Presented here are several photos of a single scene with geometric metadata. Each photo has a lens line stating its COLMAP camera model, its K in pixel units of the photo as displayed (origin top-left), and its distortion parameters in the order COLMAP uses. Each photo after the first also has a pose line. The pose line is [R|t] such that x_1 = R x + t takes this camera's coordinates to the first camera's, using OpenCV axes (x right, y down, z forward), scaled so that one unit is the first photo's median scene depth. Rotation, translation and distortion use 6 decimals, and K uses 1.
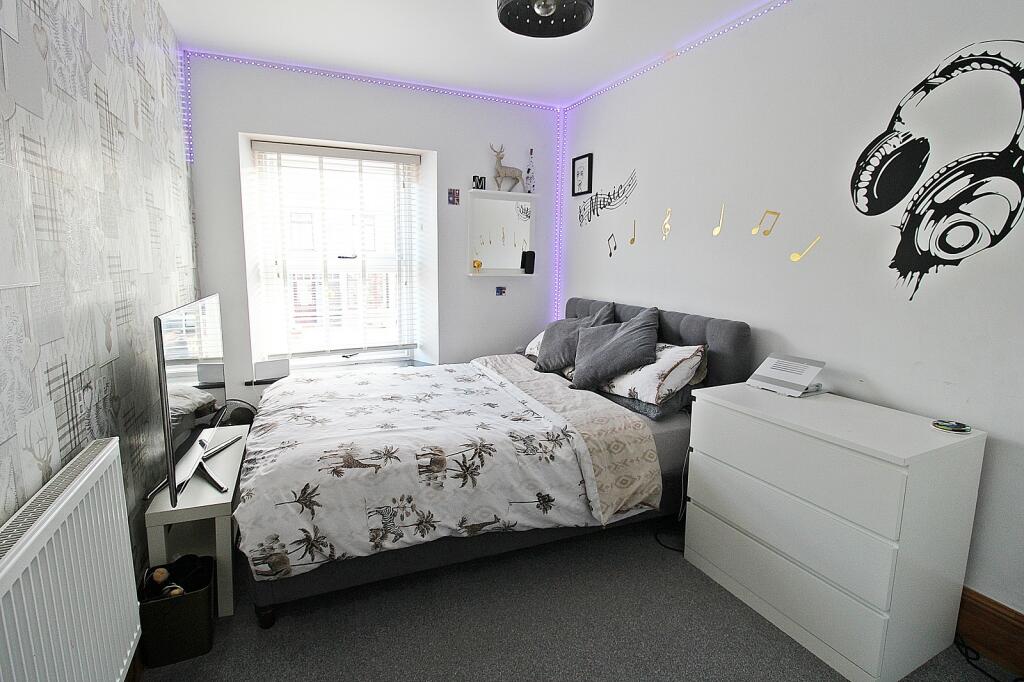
lens RADIAL K [[487.9, 0, 515.9], [0, 487.9, 316.9], [0, 0, 1]] dist [0.003356, -0.015386]
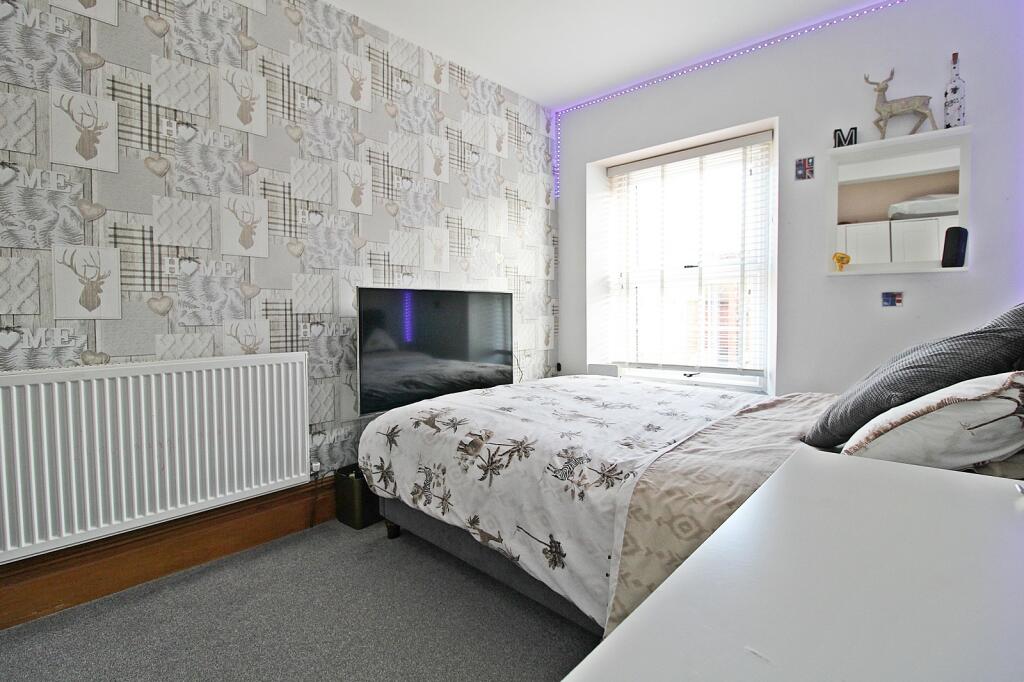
lens RADIAL K [[487.9, 0, 515.9], [0, 487.9, 316.9], [0, 0, 1]] dist [0.003356, -0.015386]
pose [[0.400642, -0.002407, -0.916231, 0.688908], [-0.099024, 0.994025, -0.045912, 0.090503], [0.910868, 0.109123, 0.398010, 0.660242]]
